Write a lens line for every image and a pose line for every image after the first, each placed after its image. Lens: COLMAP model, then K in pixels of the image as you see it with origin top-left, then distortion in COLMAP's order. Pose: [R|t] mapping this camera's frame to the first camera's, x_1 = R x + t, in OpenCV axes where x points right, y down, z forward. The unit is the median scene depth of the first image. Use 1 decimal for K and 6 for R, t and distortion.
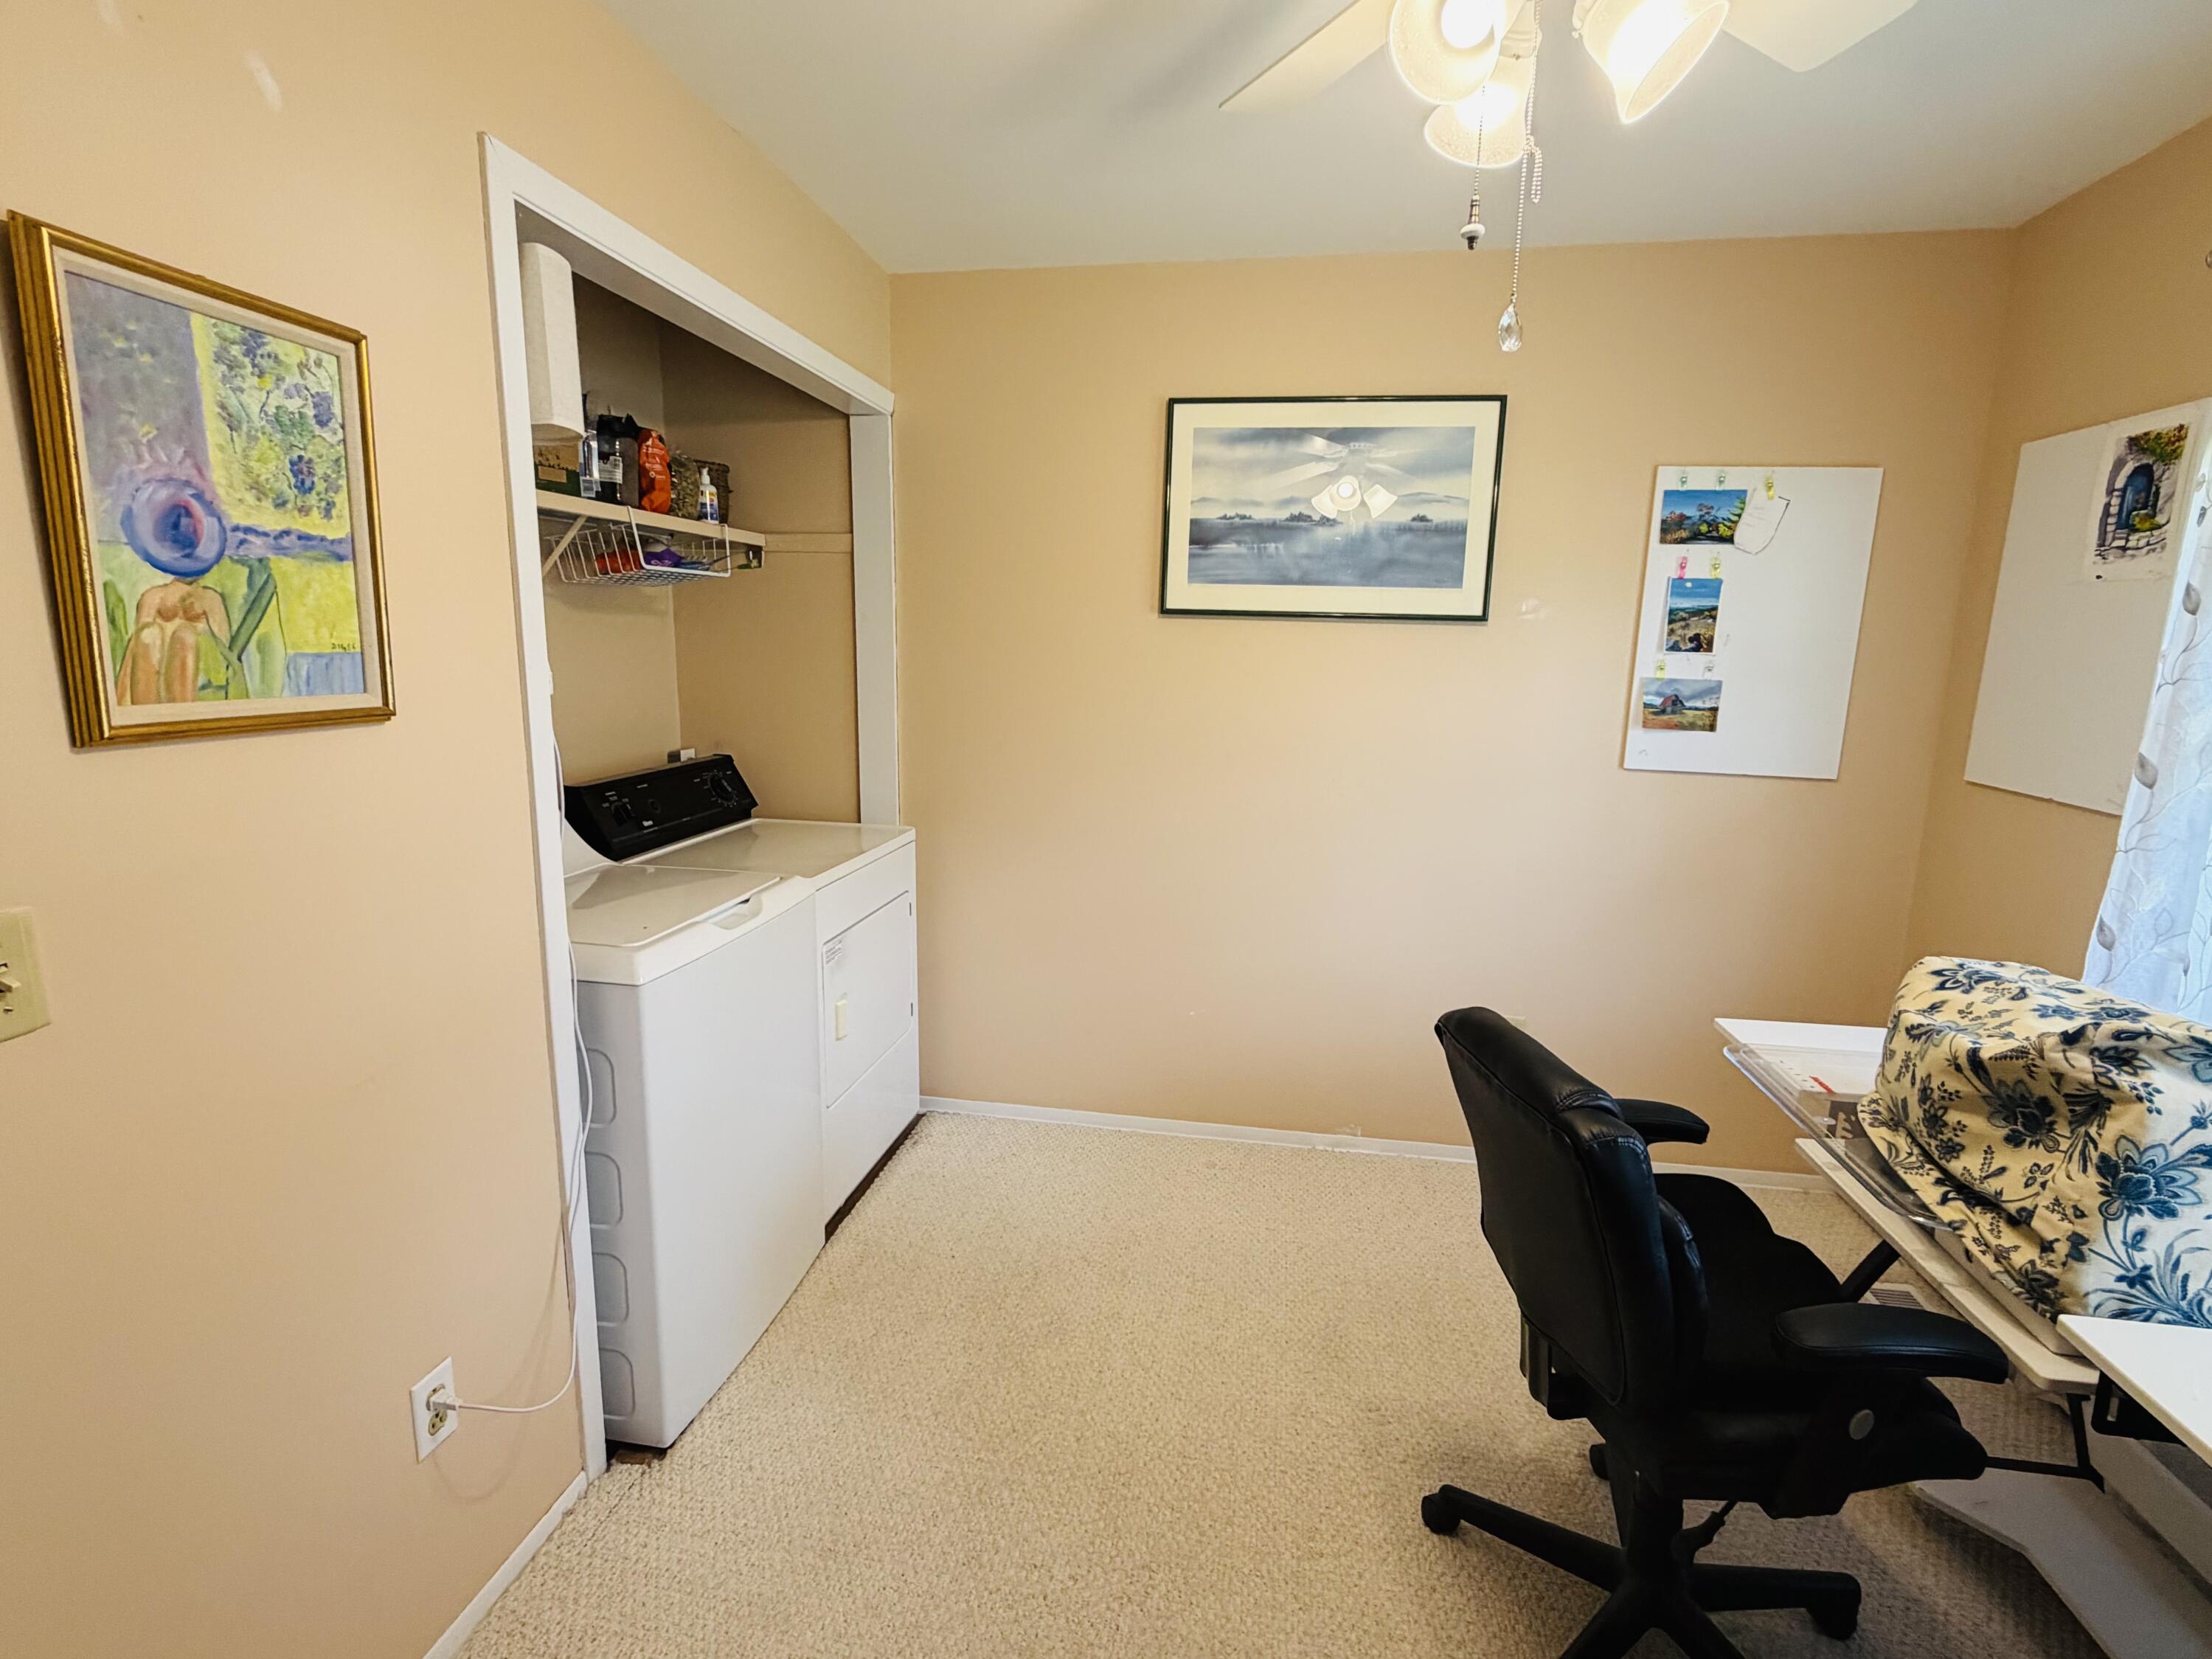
lens RADIAL K [[1064.7, 0, 1104.1], [0, 1064.7, 824.9], [0, 0, 1]] dist [0.001401, -0.000635]
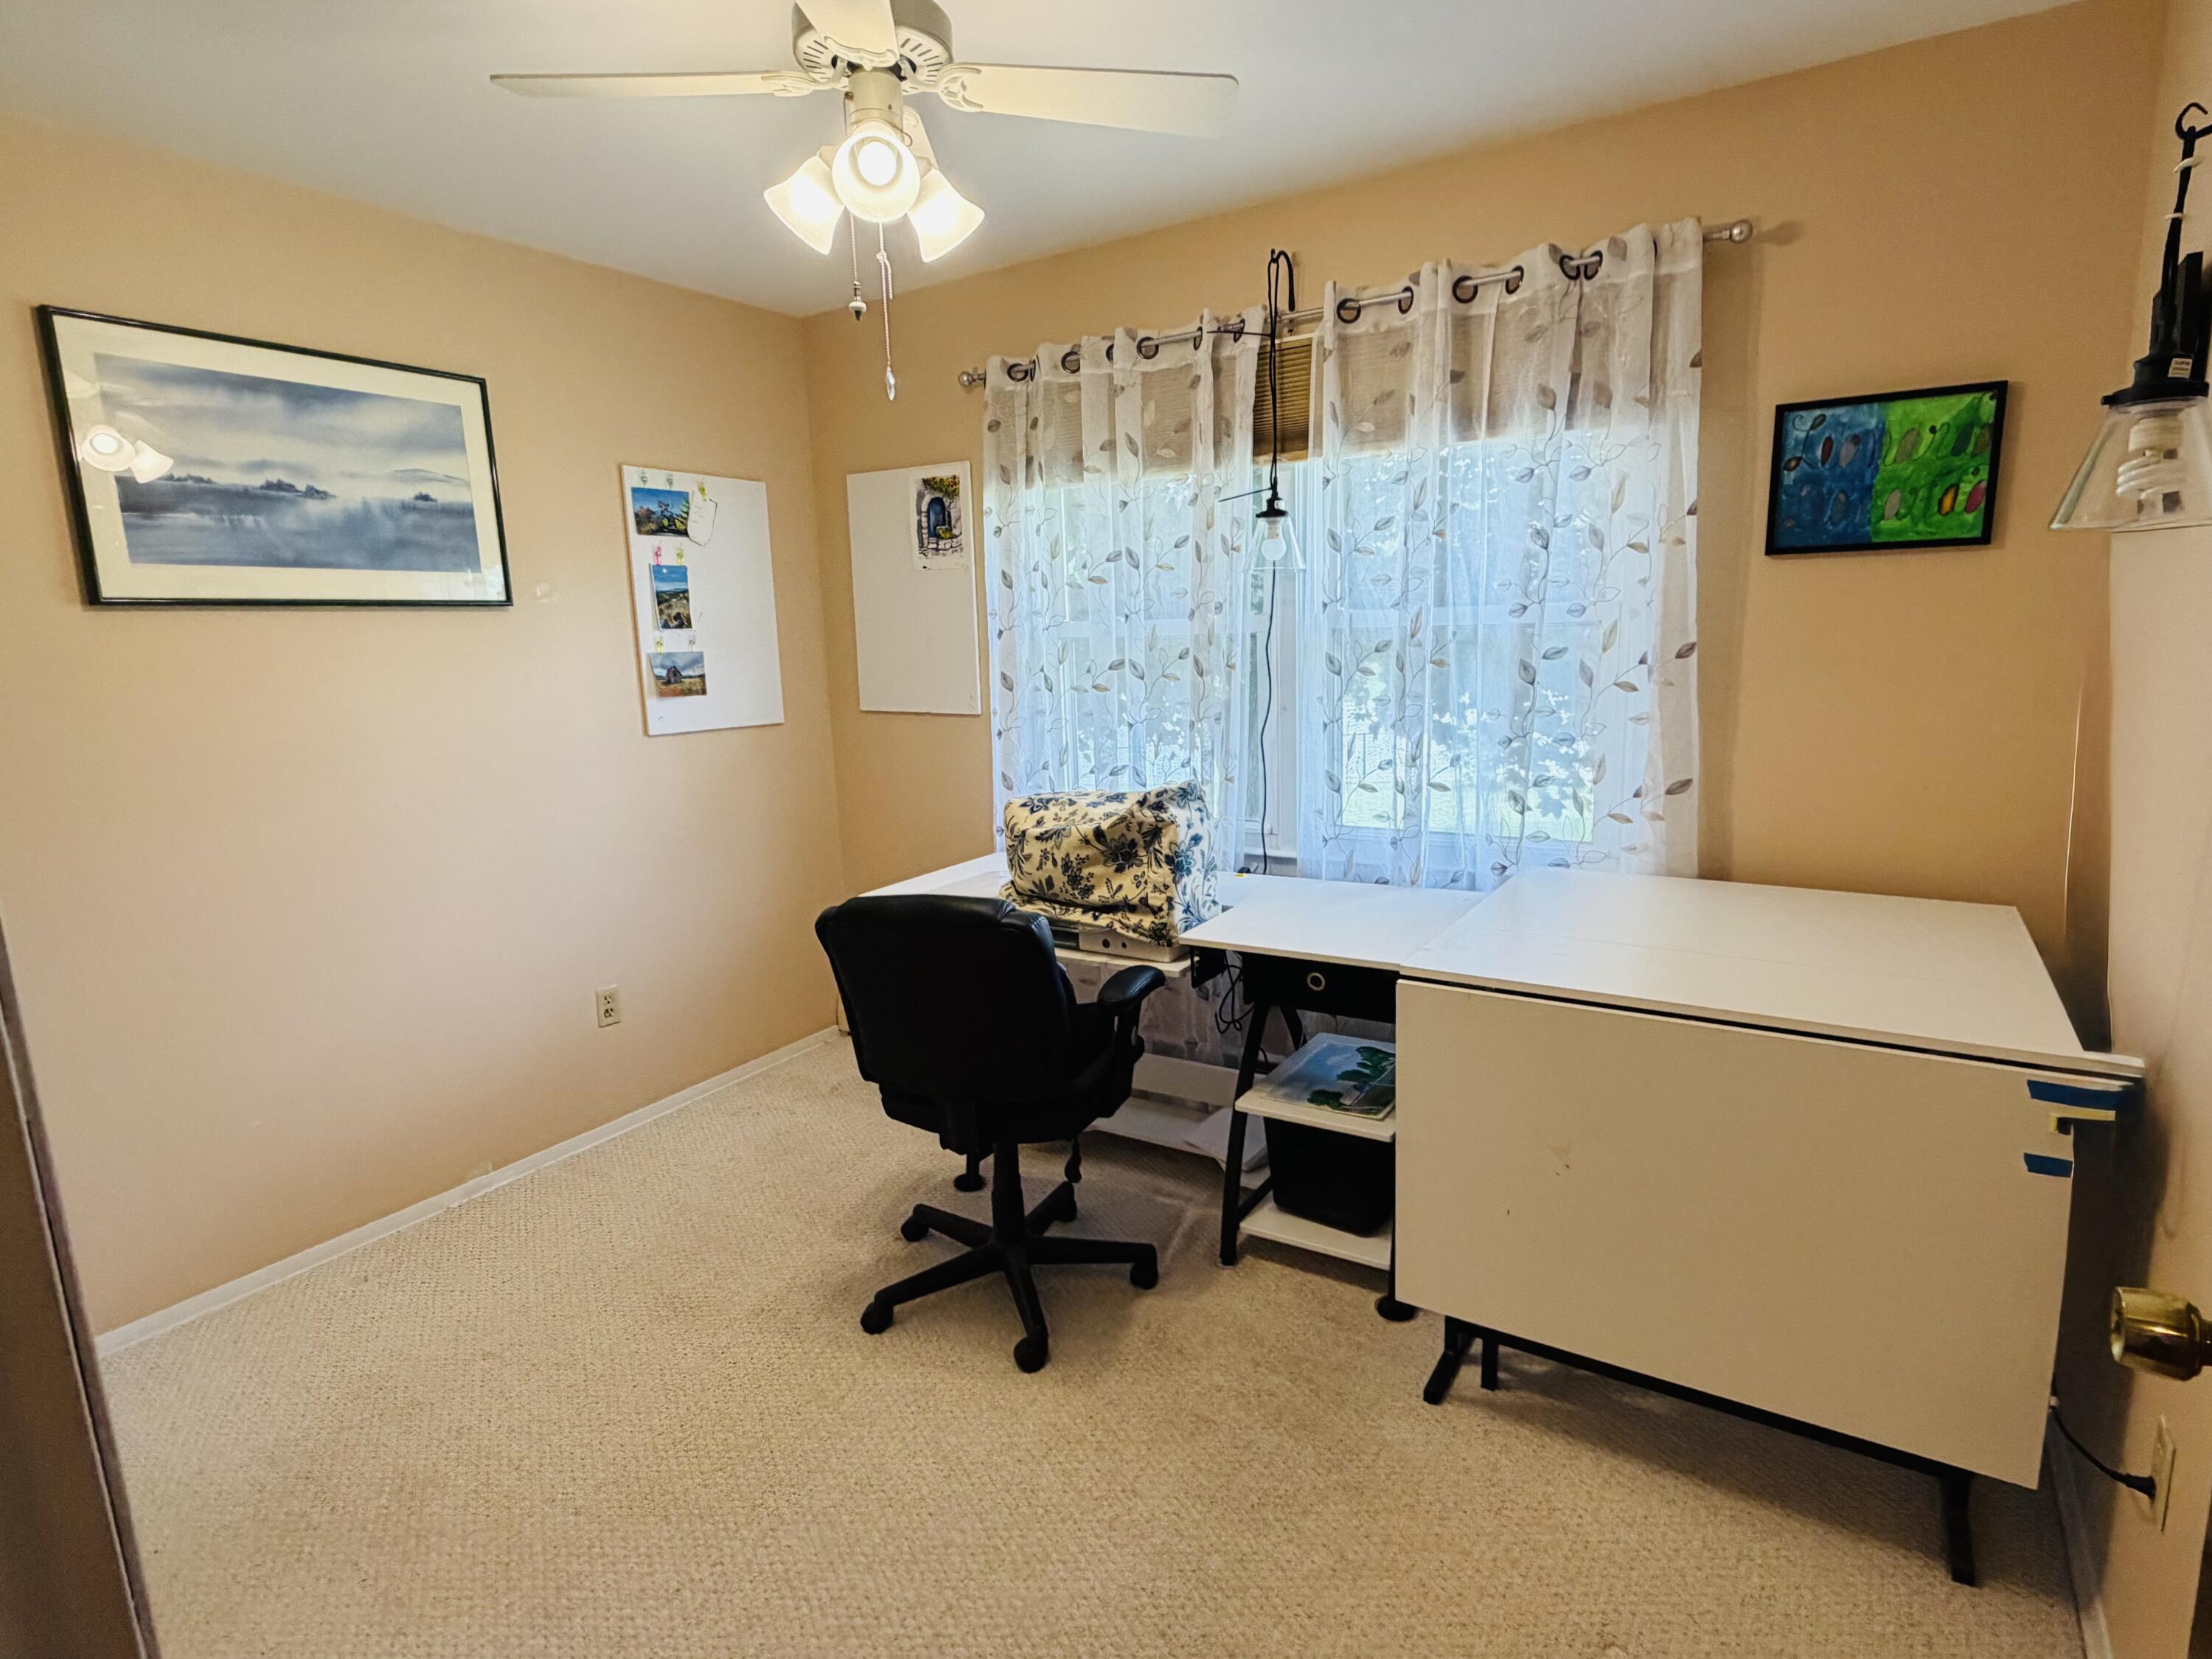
lens RADIAL K [[1152.2, 0, 1109.8], [0, 1152.2, 826.3], [0, 0, 1]] dist [-0.000109, -0.000304]
pose [[0.389500, -0.191223, 0.900957, -0.444297], [0.199950, 0.972436, 0.119952, -0.009387], [-0.899060, 0.133425, 0.416999, 0.082077]]
